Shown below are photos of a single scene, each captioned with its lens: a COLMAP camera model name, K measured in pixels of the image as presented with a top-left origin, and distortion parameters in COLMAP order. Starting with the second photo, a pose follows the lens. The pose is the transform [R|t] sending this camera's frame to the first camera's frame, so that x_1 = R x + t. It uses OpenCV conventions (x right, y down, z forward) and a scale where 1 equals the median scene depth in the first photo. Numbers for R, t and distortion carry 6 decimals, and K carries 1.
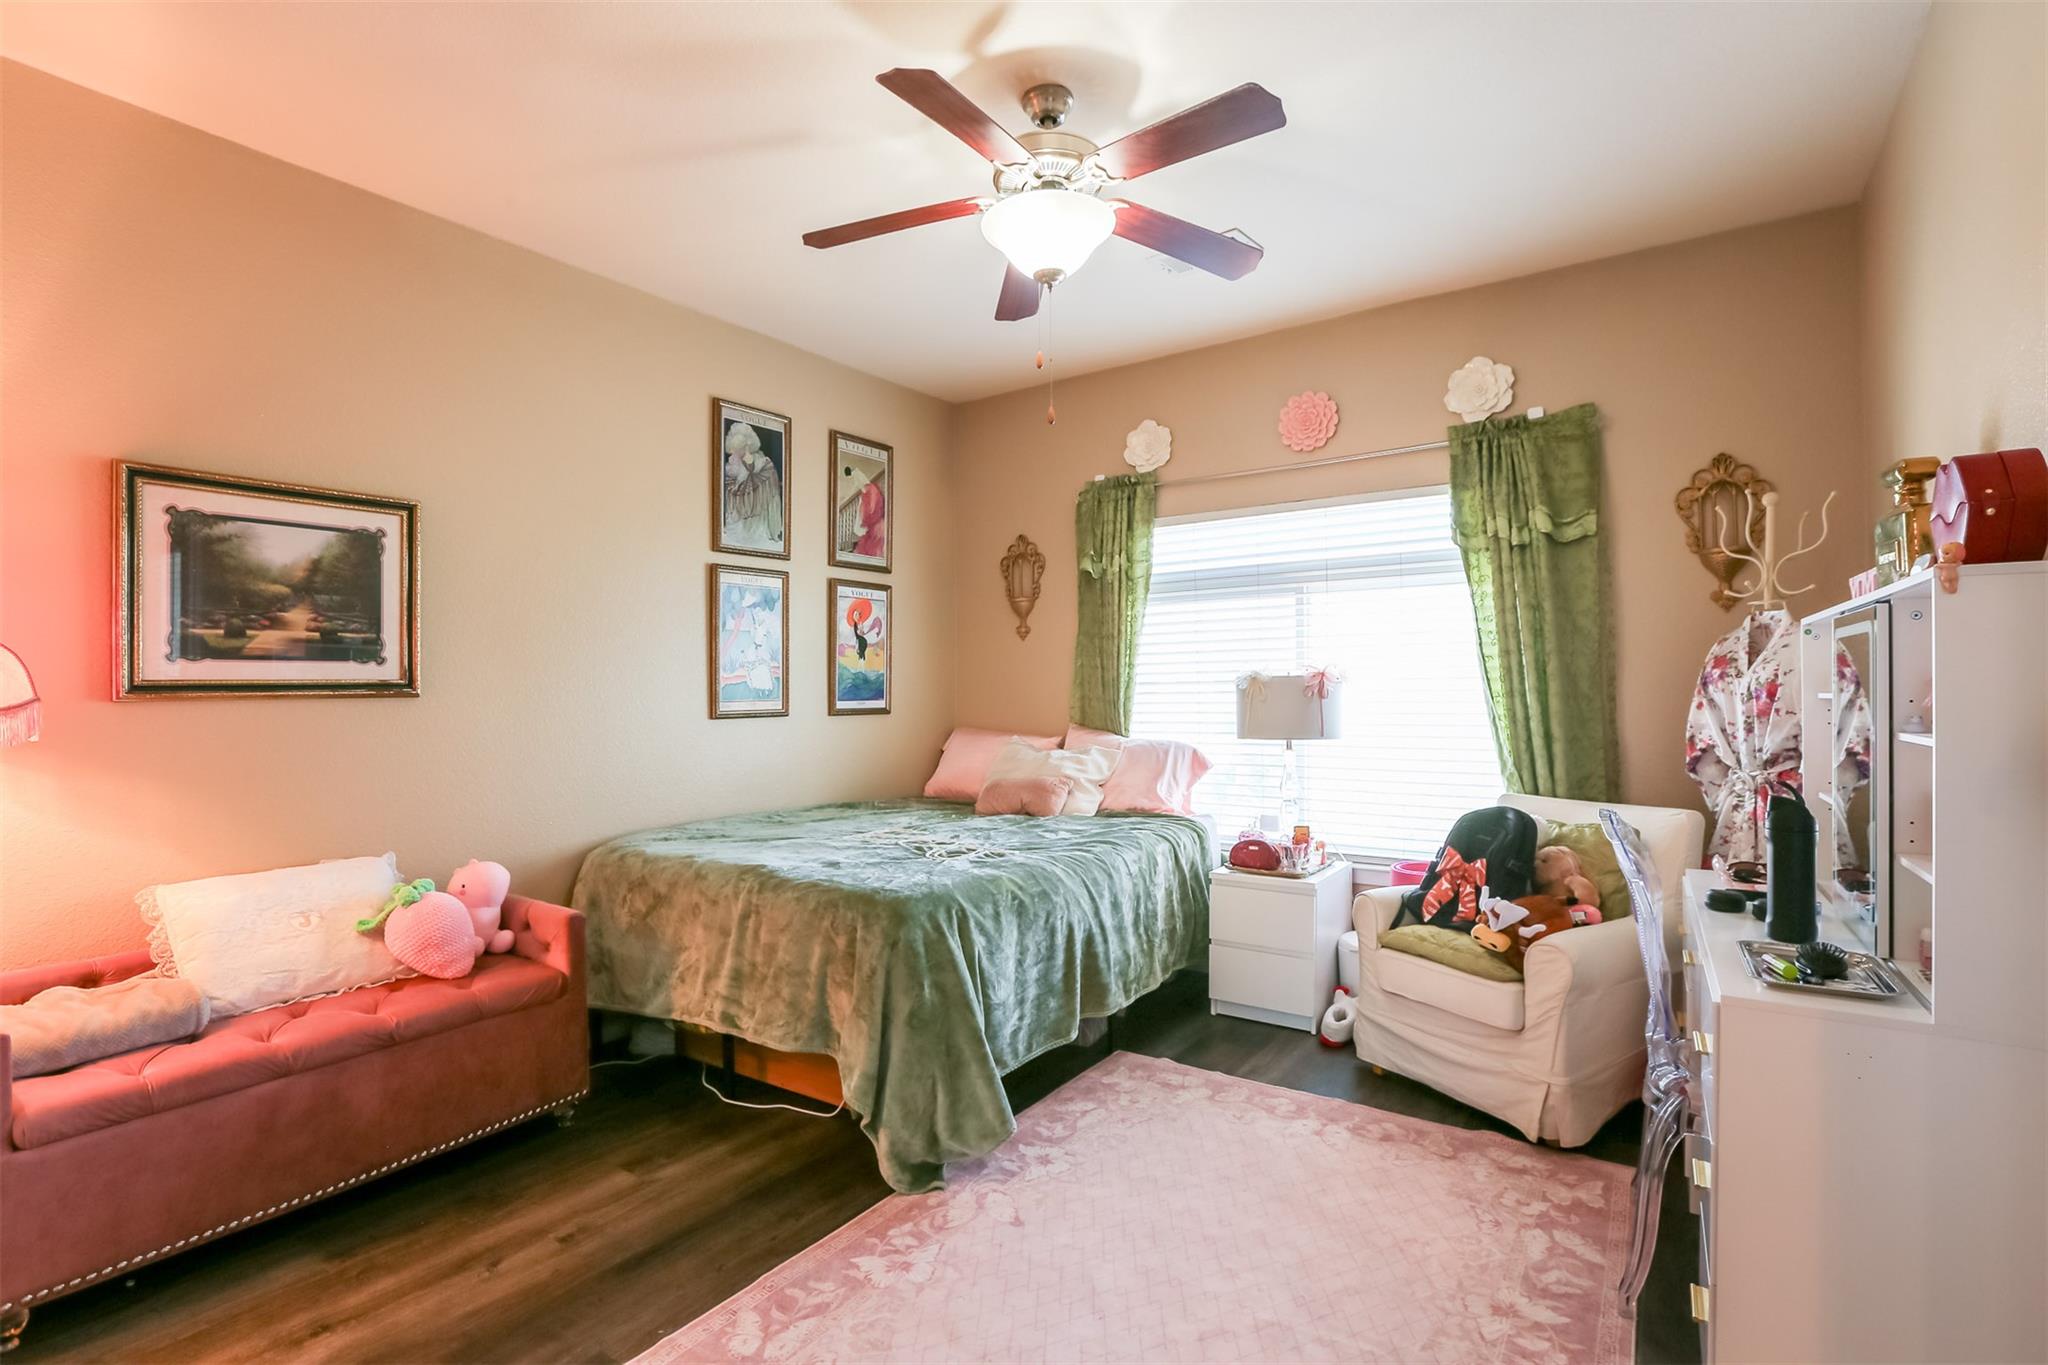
lens RADIAL K [[967.6, 0, 1024.0], [0, 967.6, 682.5], [0, 0, 1]] dist [-0.050749, 0.022214]
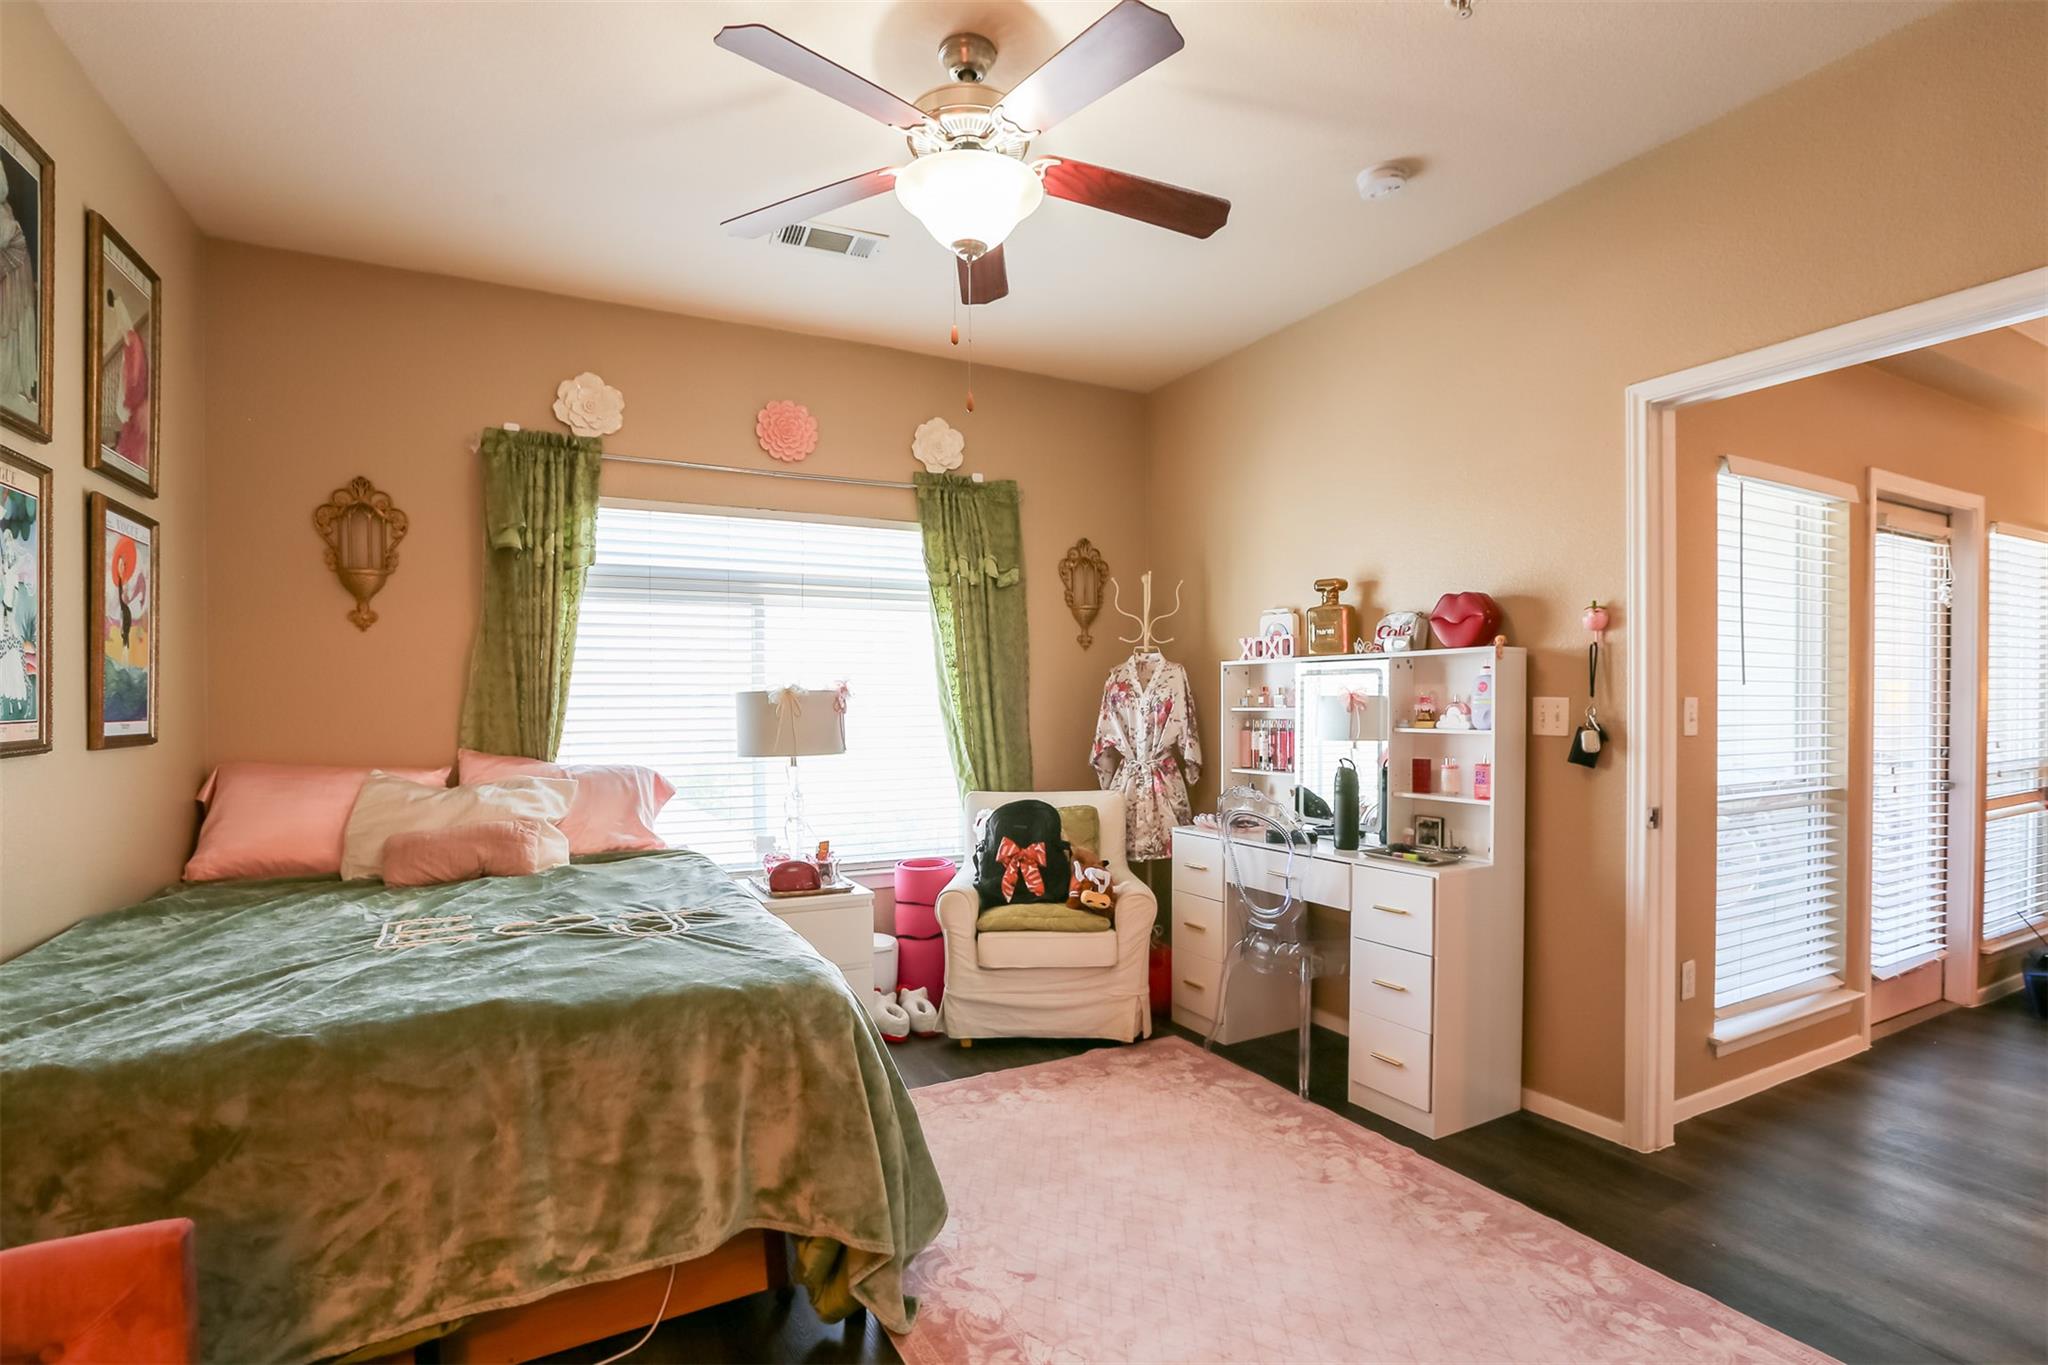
lens RADIAL K [[973.1, 0, 1025.5], [0, 973.1, 716.9], [0, 0, 1]] dist [-0.082431, 0.038701]
pose [[0.443187, -0.006608, 0.896405, -0.471751], [-0.008800, 0.999893, 0.011721, 0.006125], [-0.896386, -0.013083, 0.443081, 0.338750]]
